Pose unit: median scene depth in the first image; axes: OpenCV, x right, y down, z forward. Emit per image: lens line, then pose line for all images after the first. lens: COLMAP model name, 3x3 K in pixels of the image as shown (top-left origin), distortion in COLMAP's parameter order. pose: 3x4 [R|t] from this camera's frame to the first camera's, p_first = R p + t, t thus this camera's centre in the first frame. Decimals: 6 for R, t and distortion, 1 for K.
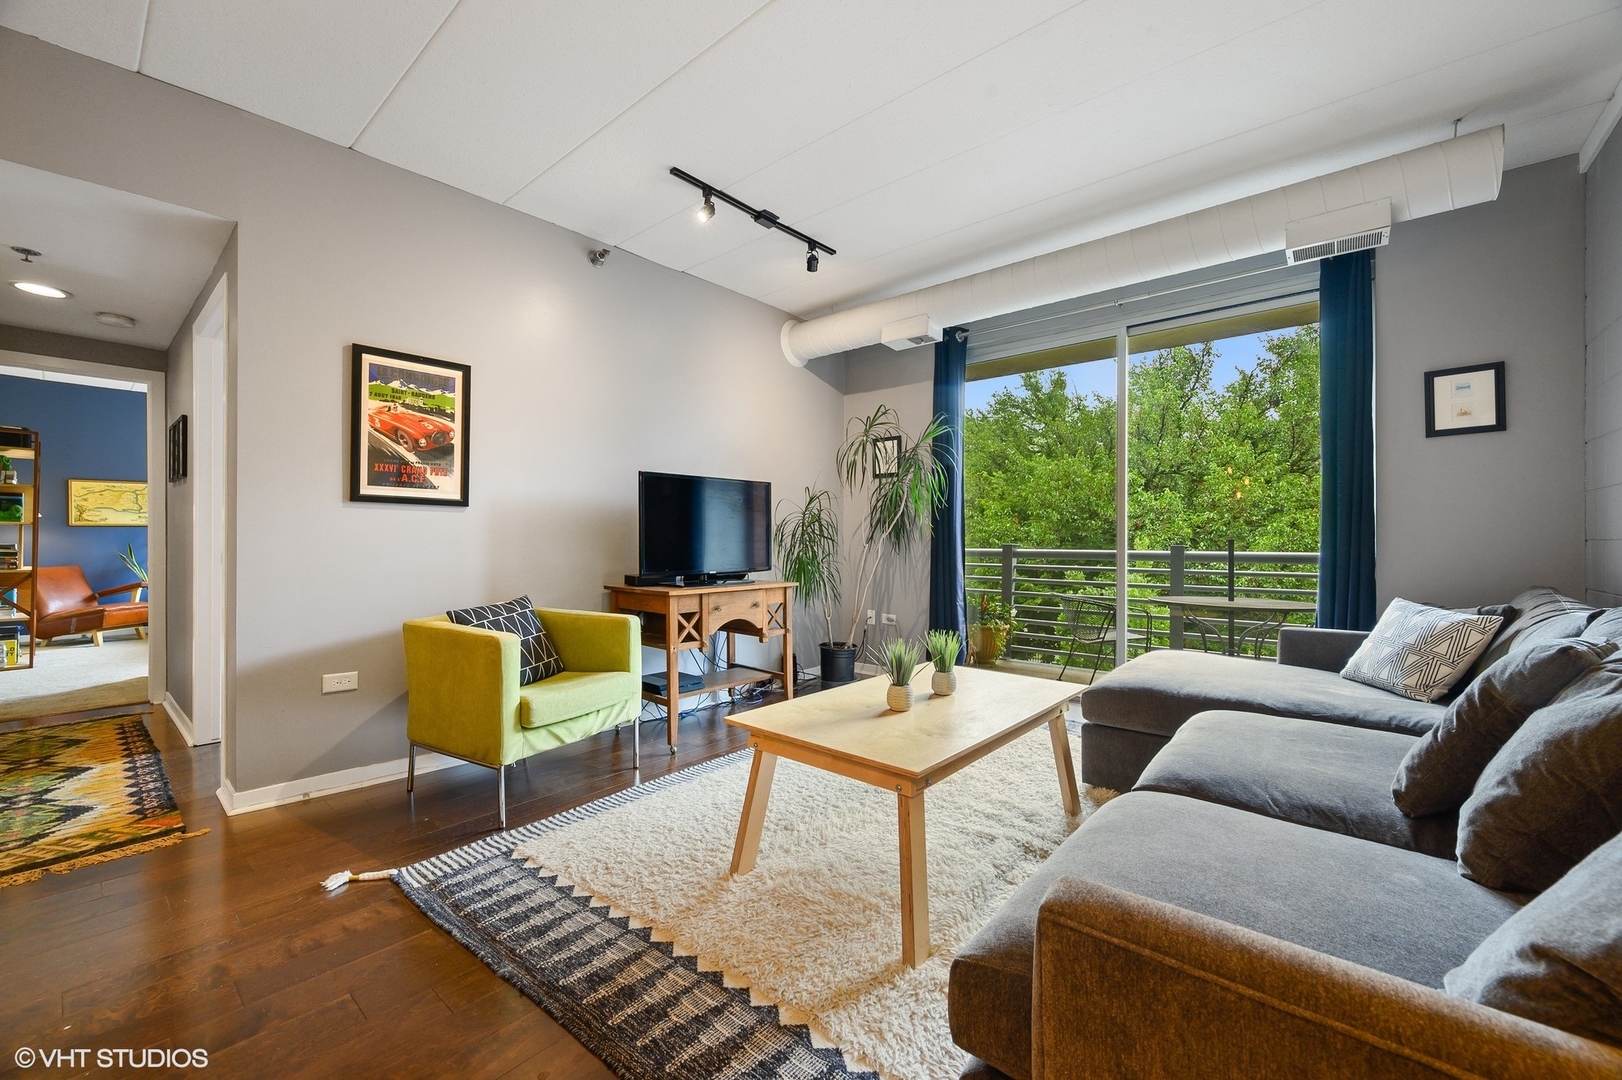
lens RADIAL K [[634.8, 0, 809.3], [0, 634.8, 540.5], [0, 0, 1]] dist [0.002394, 0.000097]
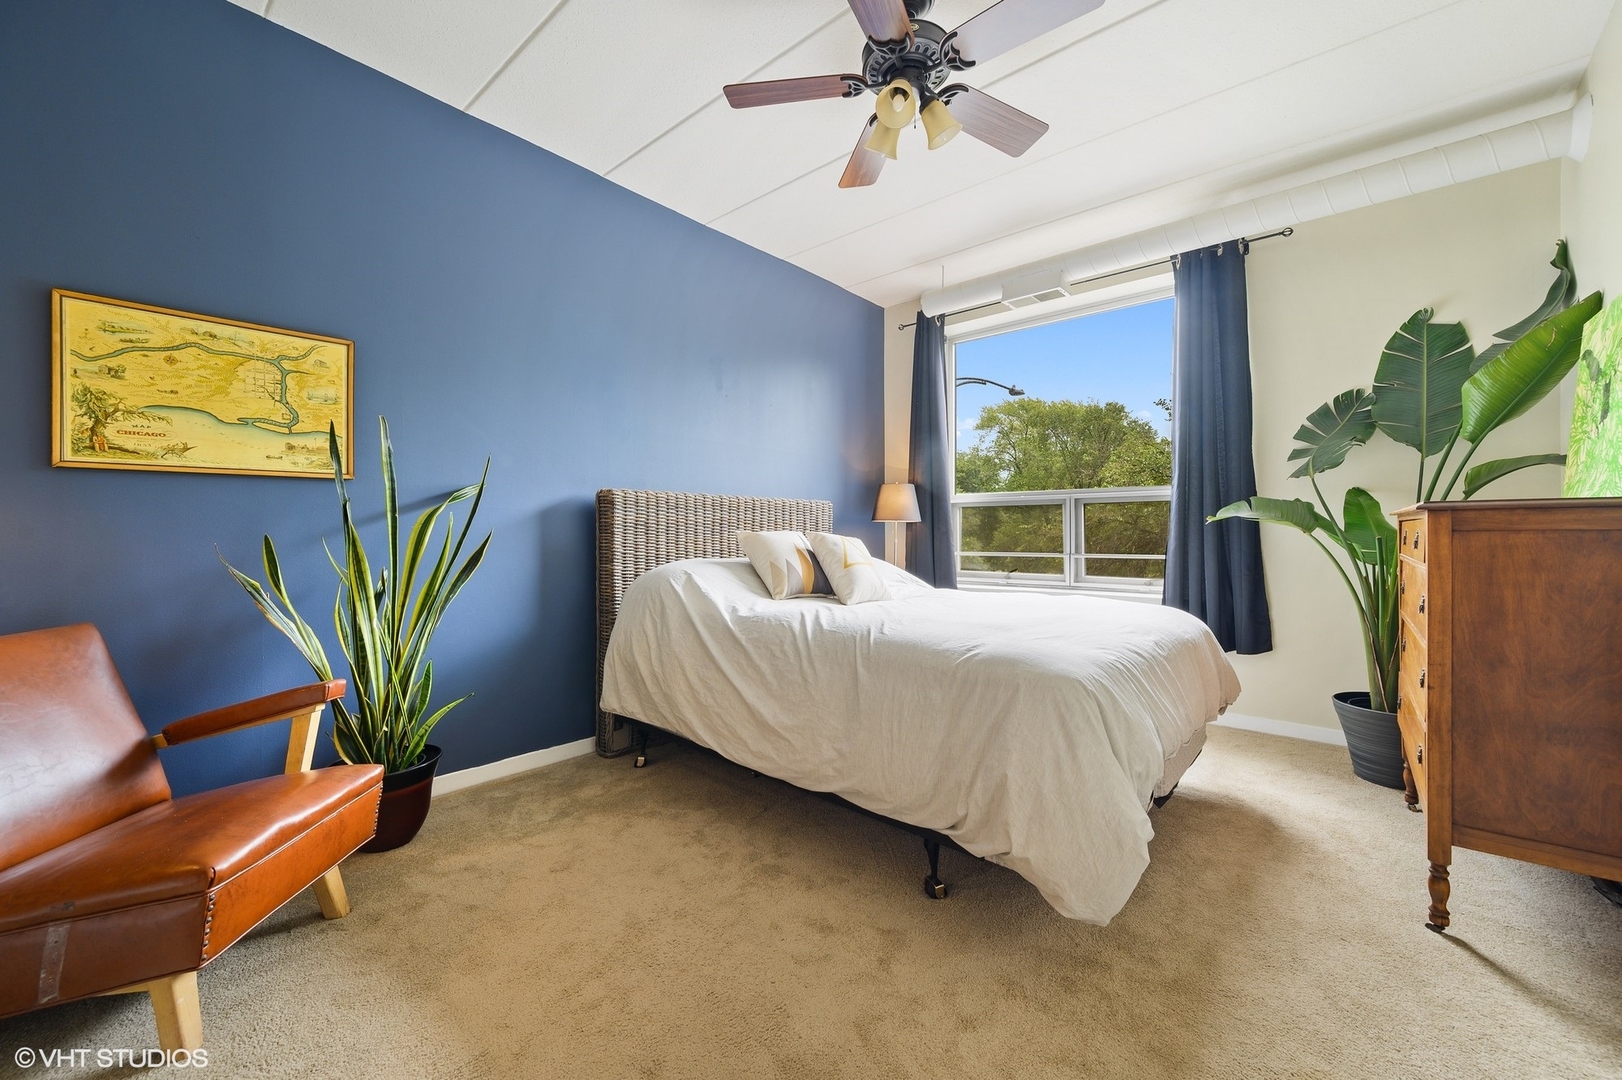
lens RADIAL K [[634.8, 0, 812.8], [0, 634.8, 530.7], [0, 0, 1]] dist [0.002394, 0.000097]
pose [[0.999965, 0.000770, -0.008371, -0.839833], [-0.000822, 0.999981, -0.006187, 0.004409], [0.008366, 0.006194, 0.999946, 0.734549]]
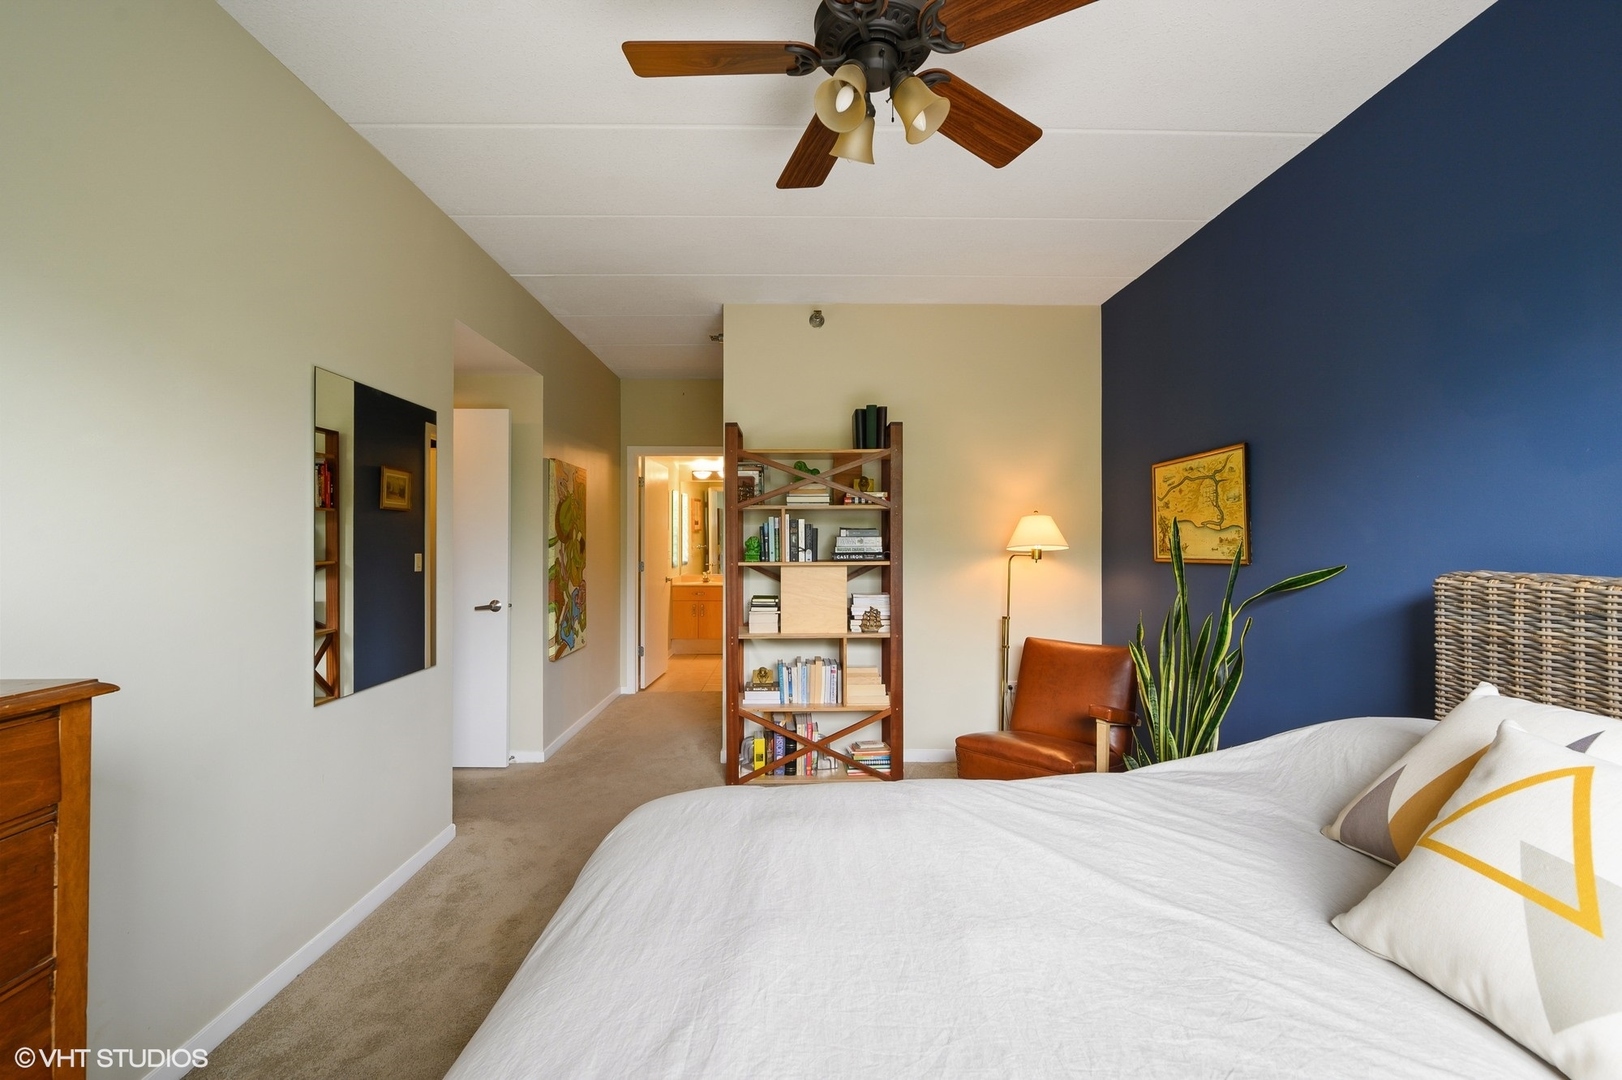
lens RADIAL K [[694.2, 0, 810.0], [0, 694.2, 537.8], [0, 0, 1]] dist [0.000001, 0.000002]
pose [[-0.751587, 0.000628, -0.659634, -0.618205], [-0.000535, 0.999999, 0.001561, -0.040922], [0.659634, 0.001527, -0.751586, 1.204463]]
